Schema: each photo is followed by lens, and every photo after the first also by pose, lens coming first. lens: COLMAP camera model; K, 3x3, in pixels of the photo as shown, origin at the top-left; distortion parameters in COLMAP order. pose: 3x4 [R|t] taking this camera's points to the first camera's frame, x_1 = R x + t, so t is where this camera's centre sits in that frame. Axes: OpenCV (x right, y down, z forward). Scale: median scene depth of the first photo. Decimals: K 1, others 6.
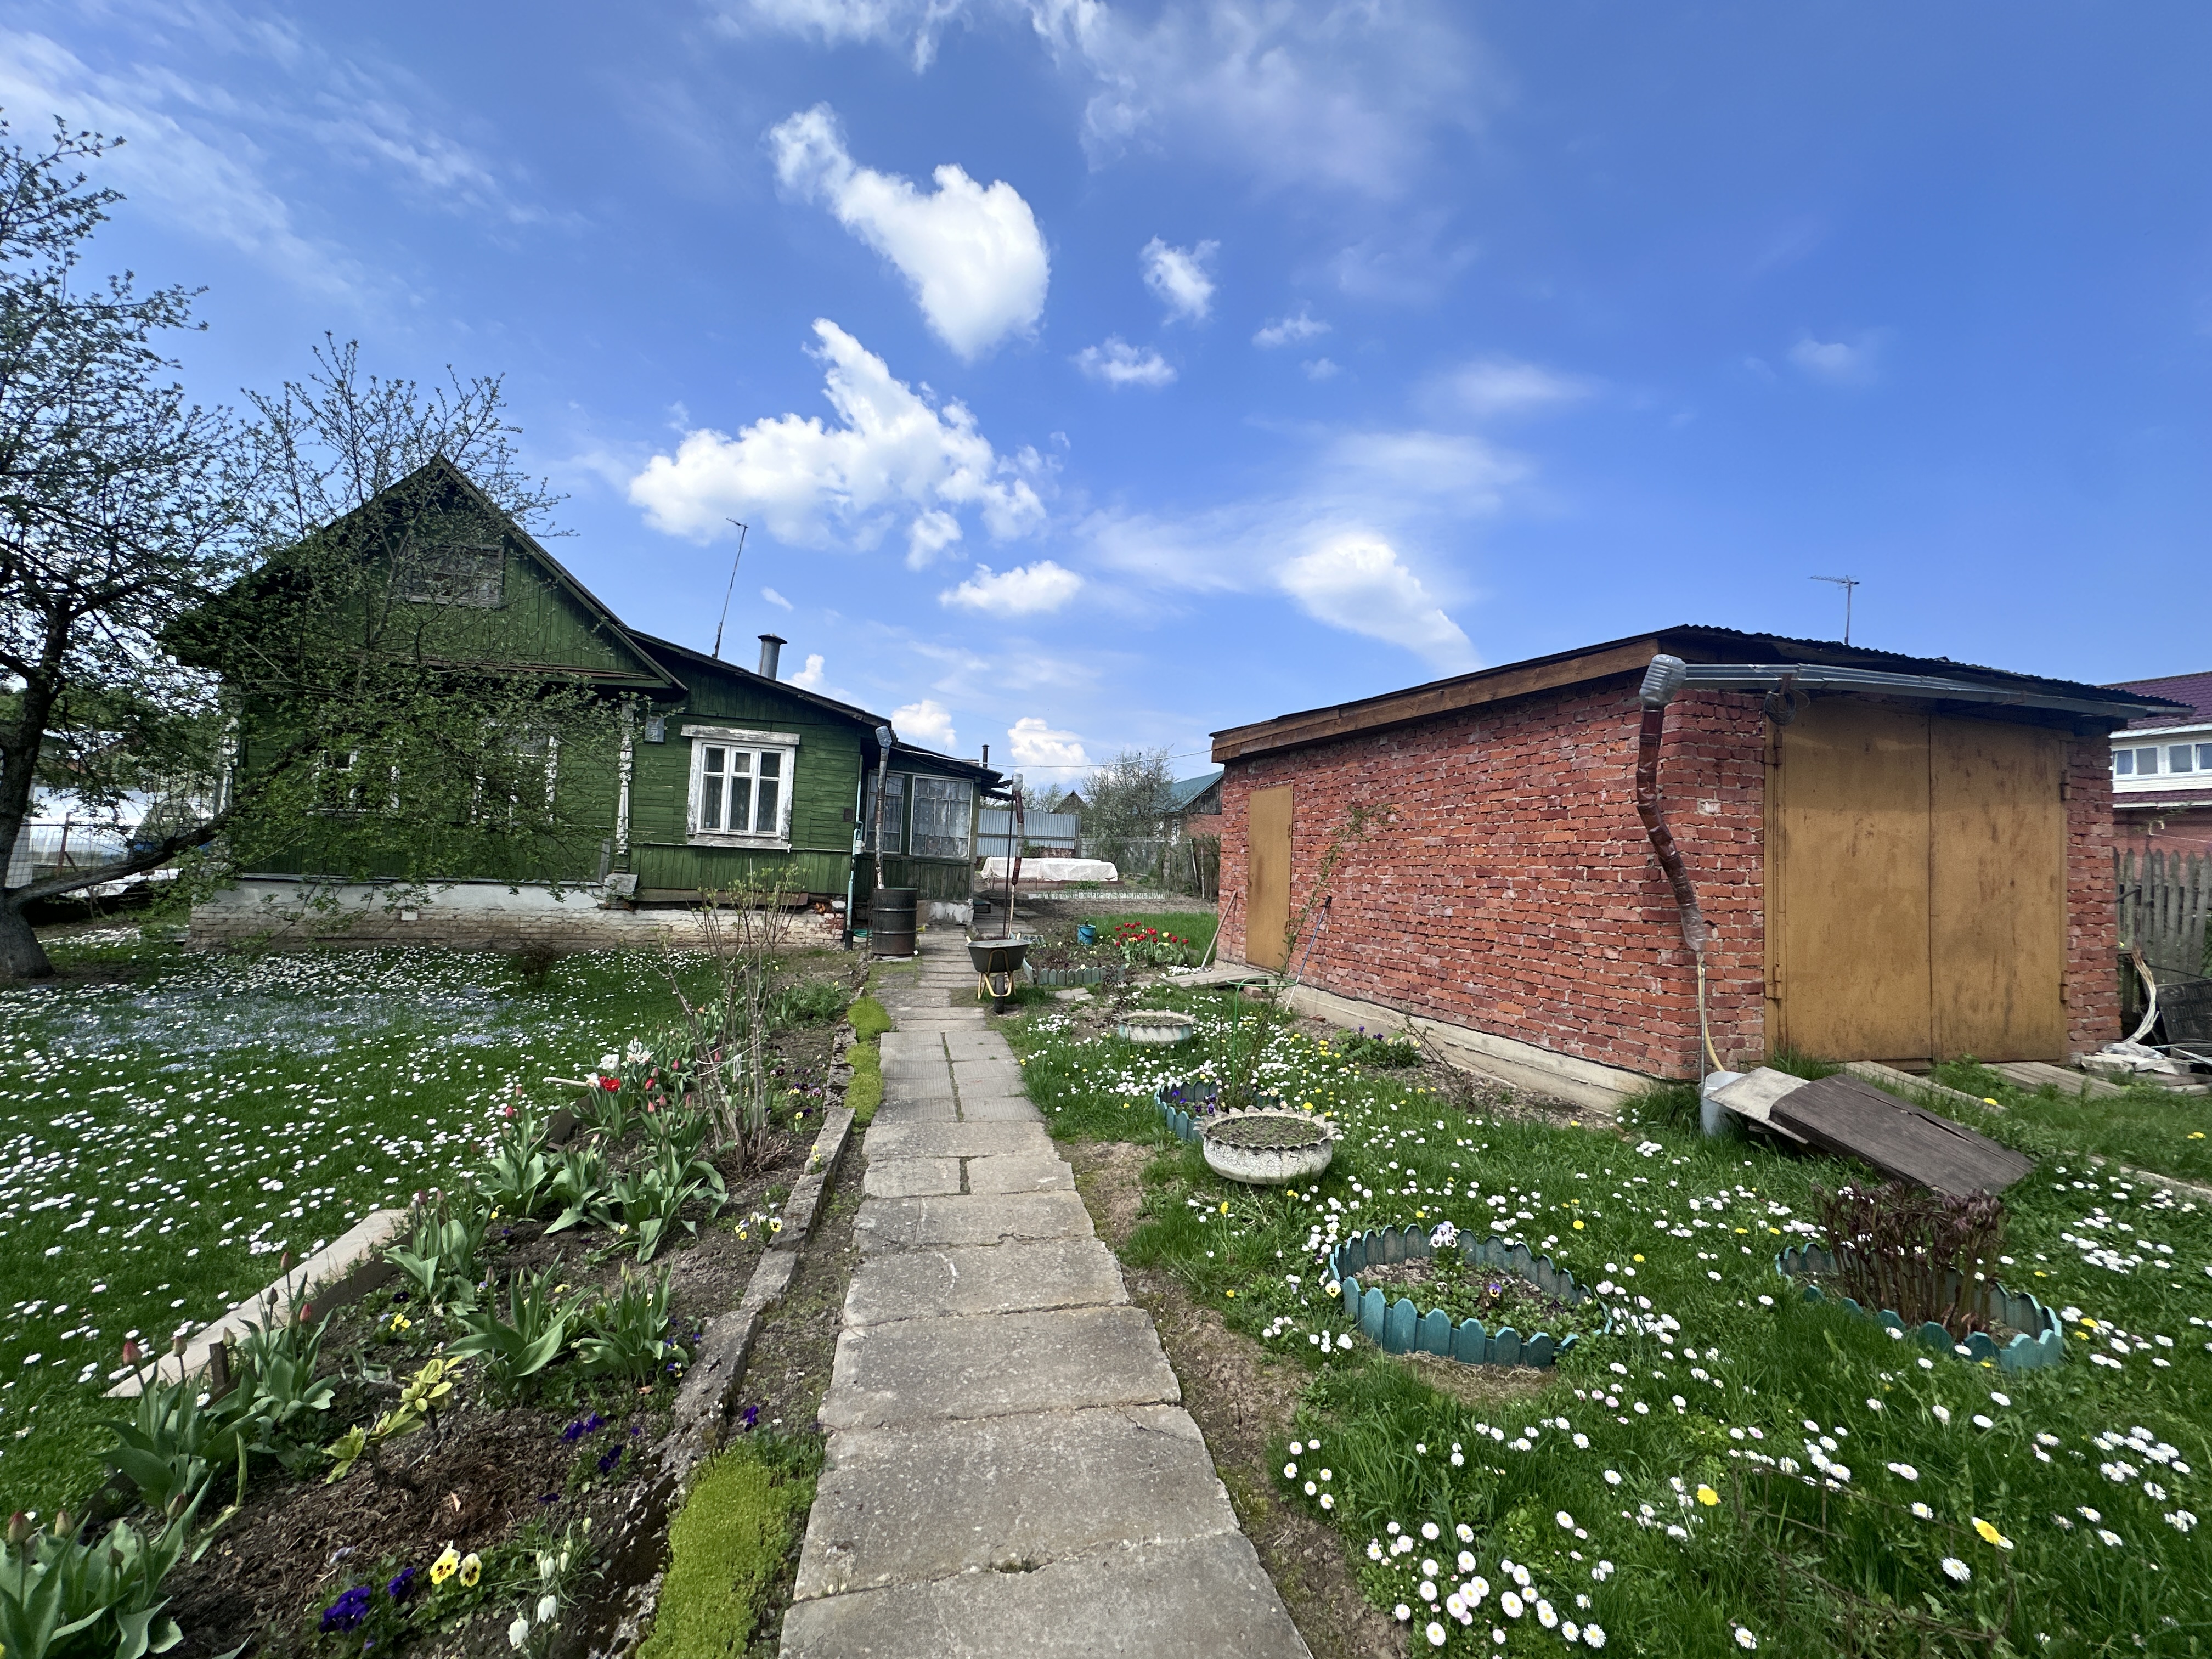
lens RADIAL K [[884.9, 0, 1107.0], [0, 884.9, 824.2], [0, 0, 1]] dist [-0.003250, 0.000847]
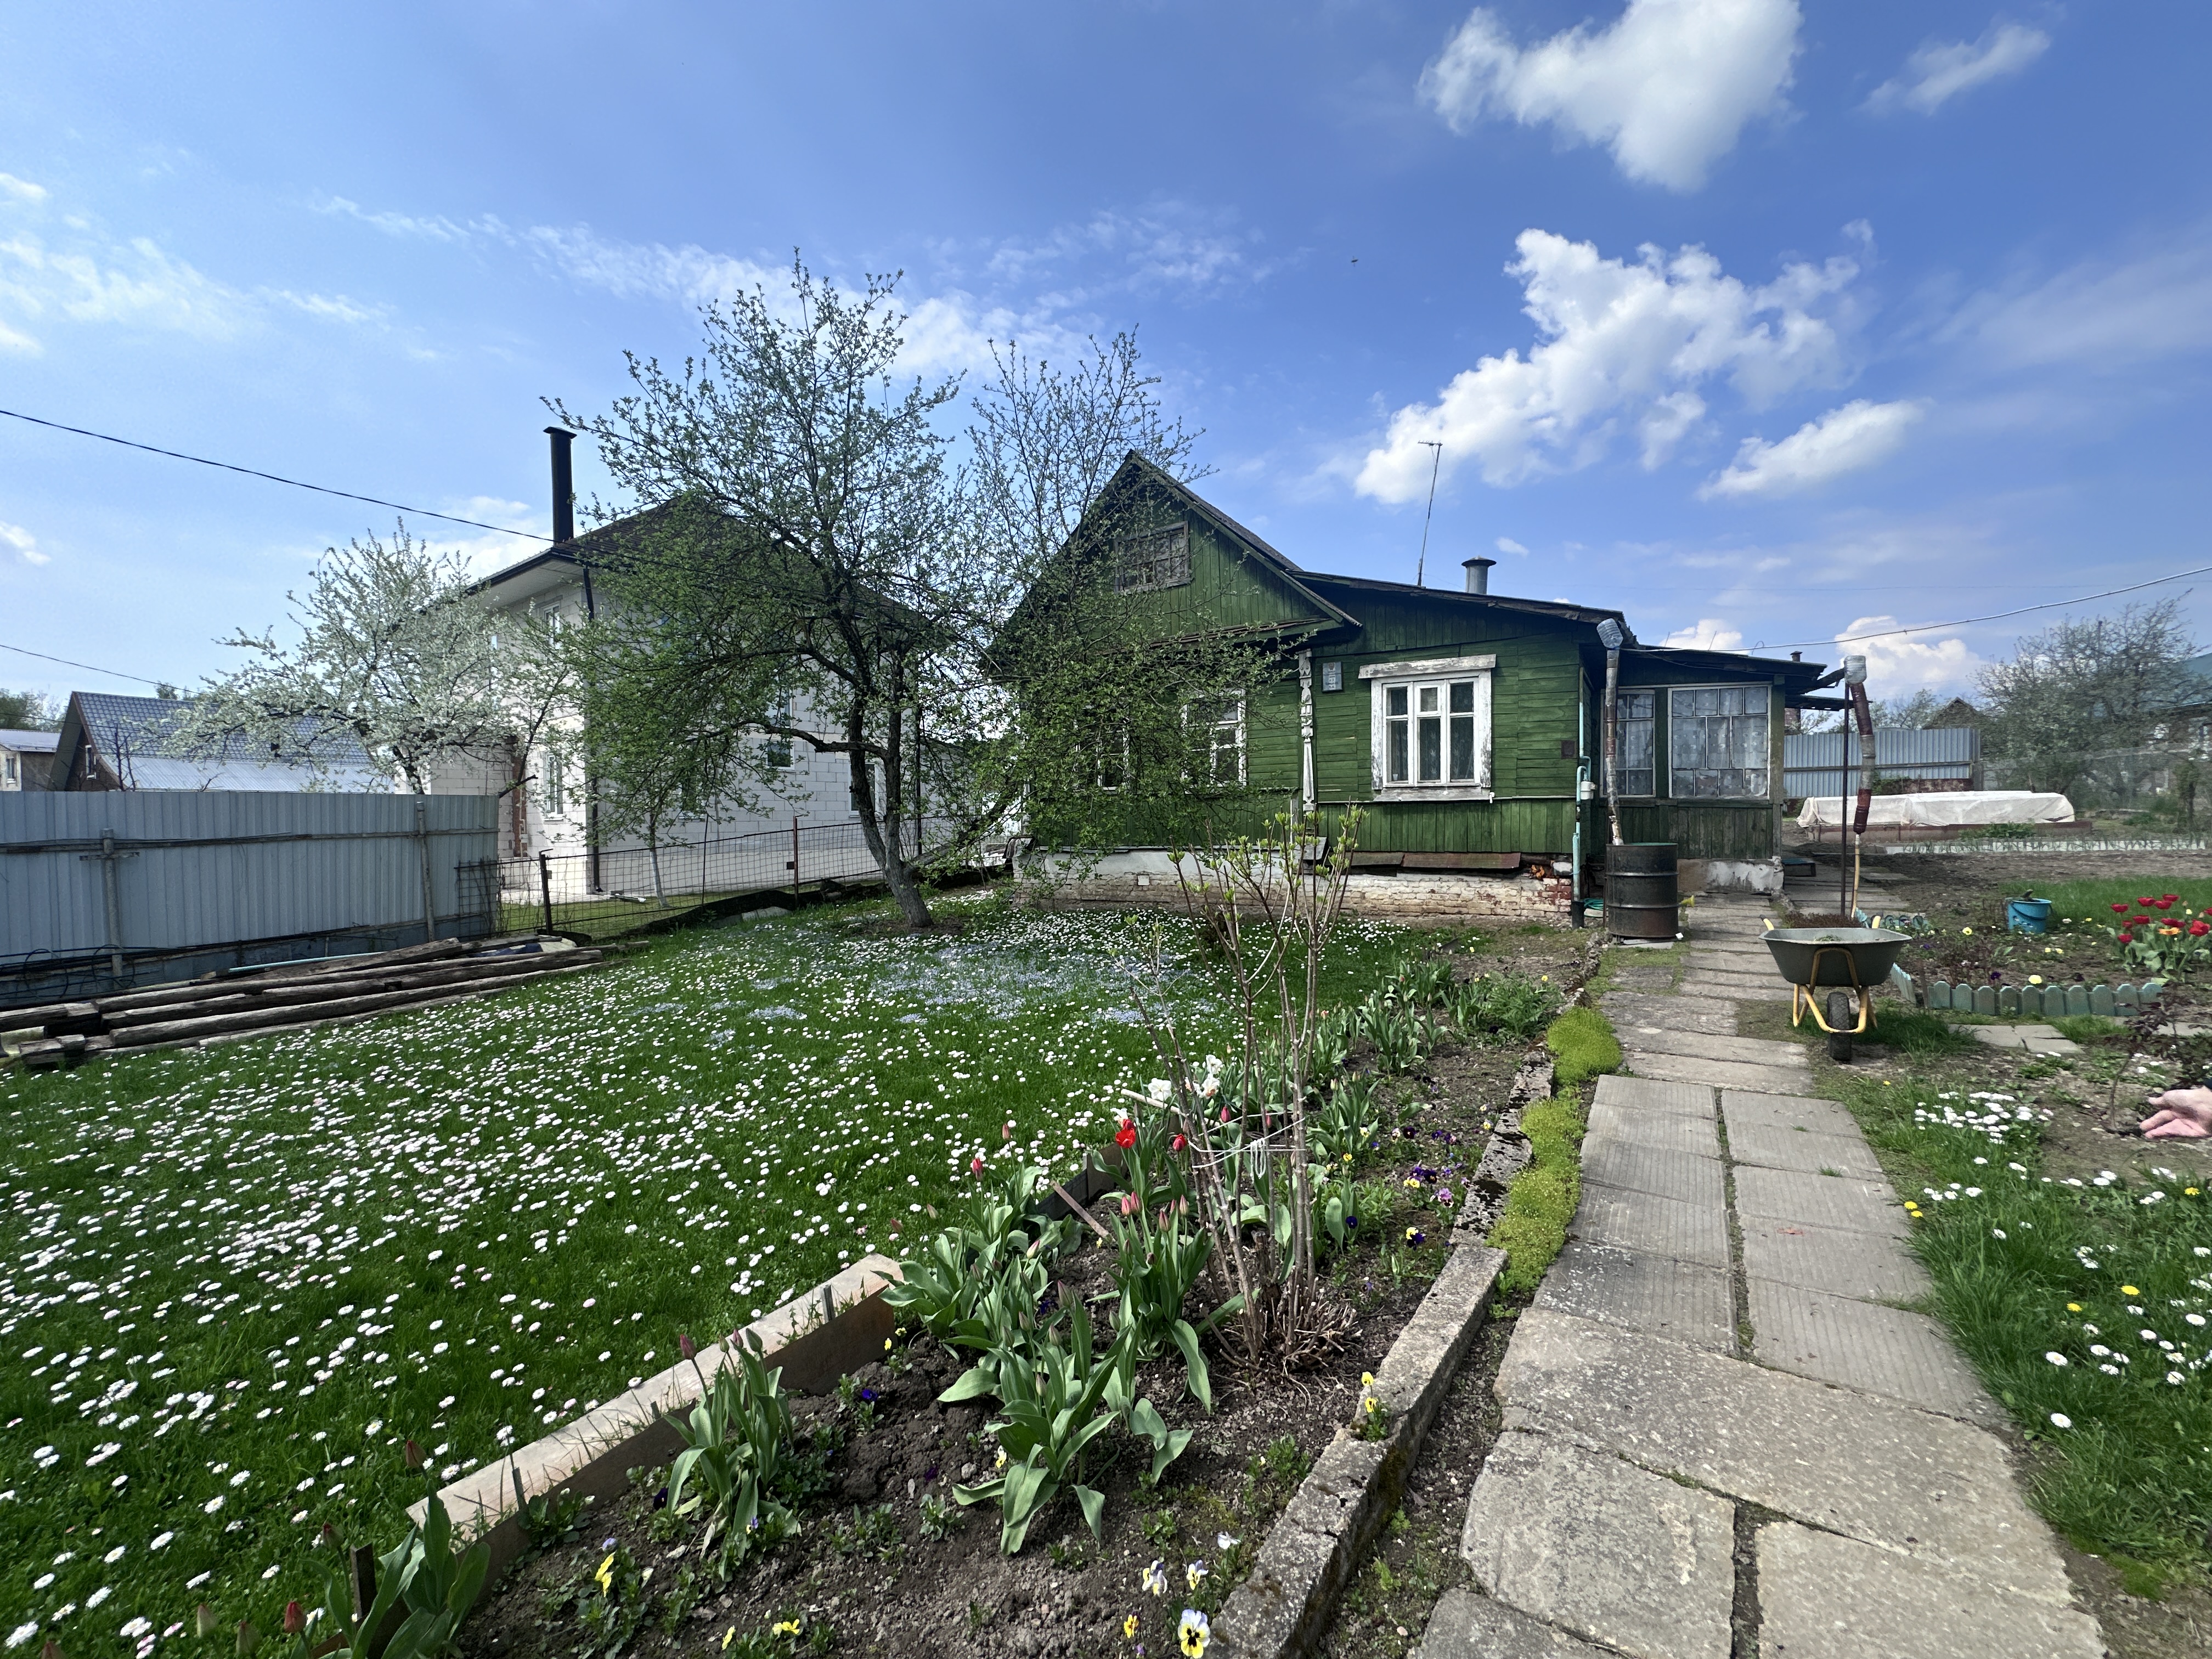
lens RADIAL K [[884.9, 0, 1107.0], [0, 884.9, 824.2], [0, 0, 1]] dist [-0.003250, 0.000847]
pose [[0.690639, -0.043758, -0.721875, -0.029975], [0.075810, 0.997049, 0.012092, 0.020723], [0.719215, -0.063076, 0.691918, 0.265125]]
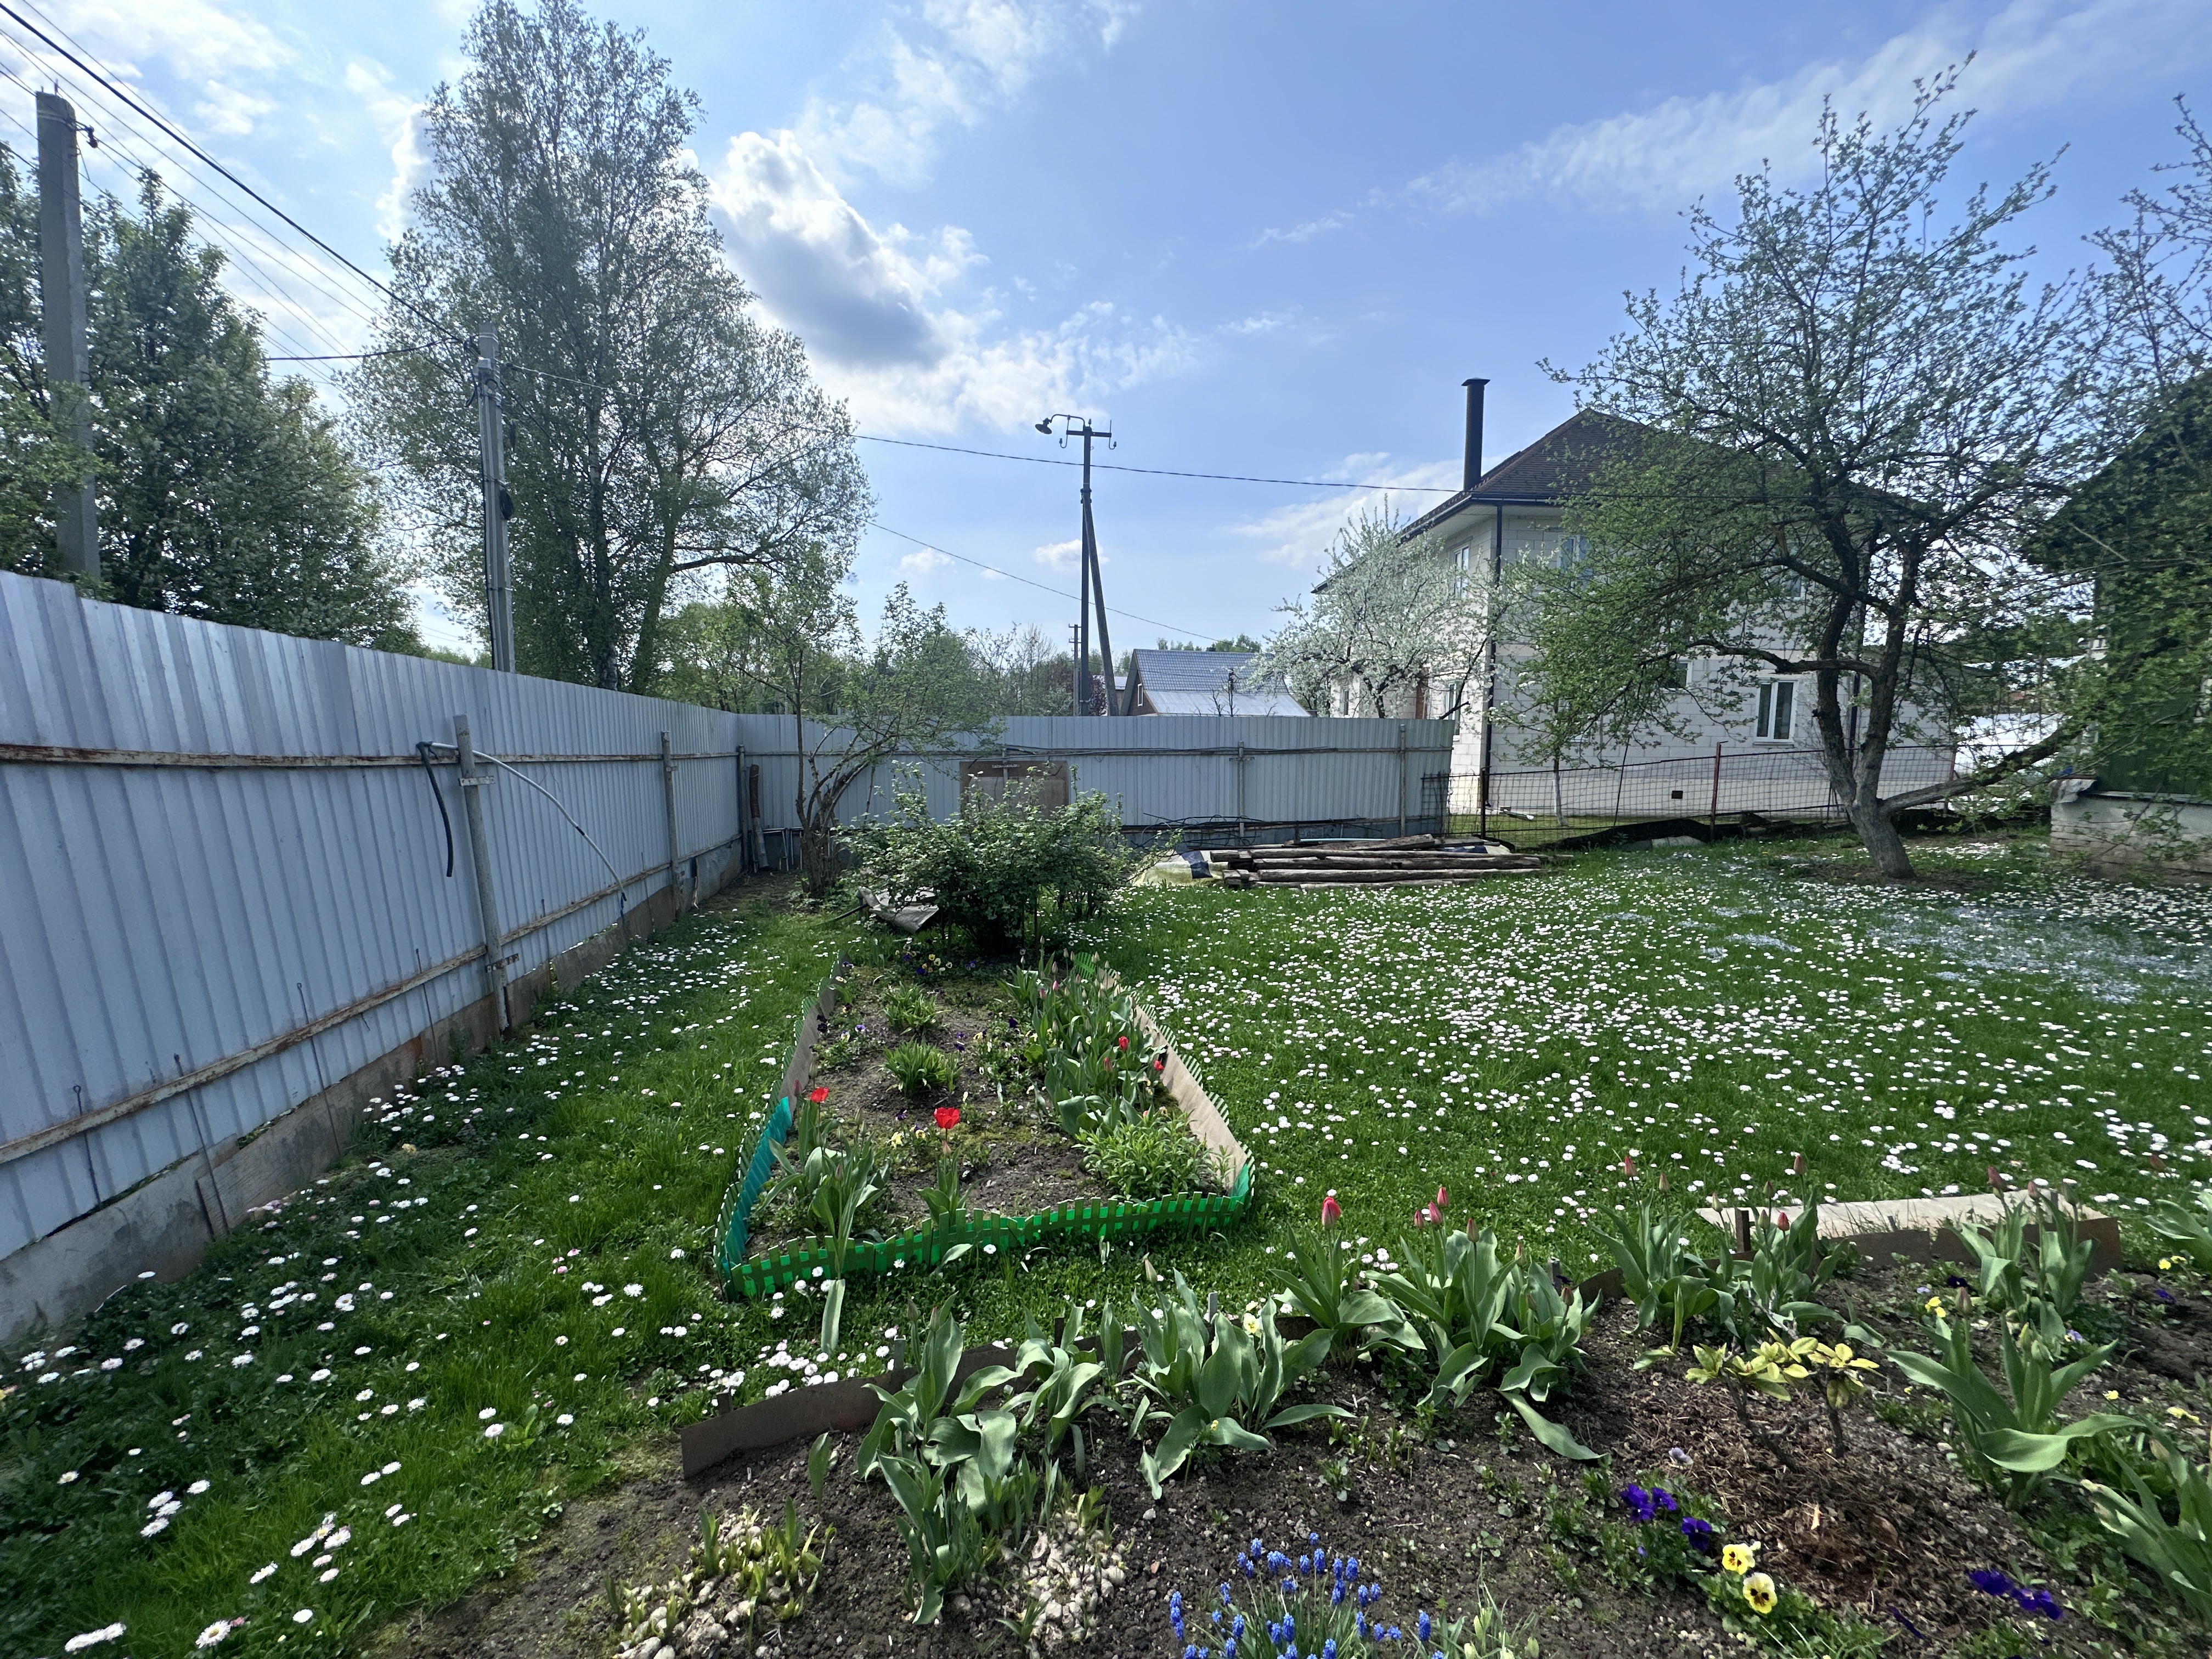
lens RADIAL K [[884.9, 0, 1107.0], [0, 884.9, 824.2], [0, 0, 1]] dist [-0.003250, 0.000847]
pose [[-0.105965, 0.052397, -0.992988, 0.023744], [0.031691, 0.998281, 0.049294, 0.015070], [0.993865, -0.026245, -0.107443, 0.102278]]
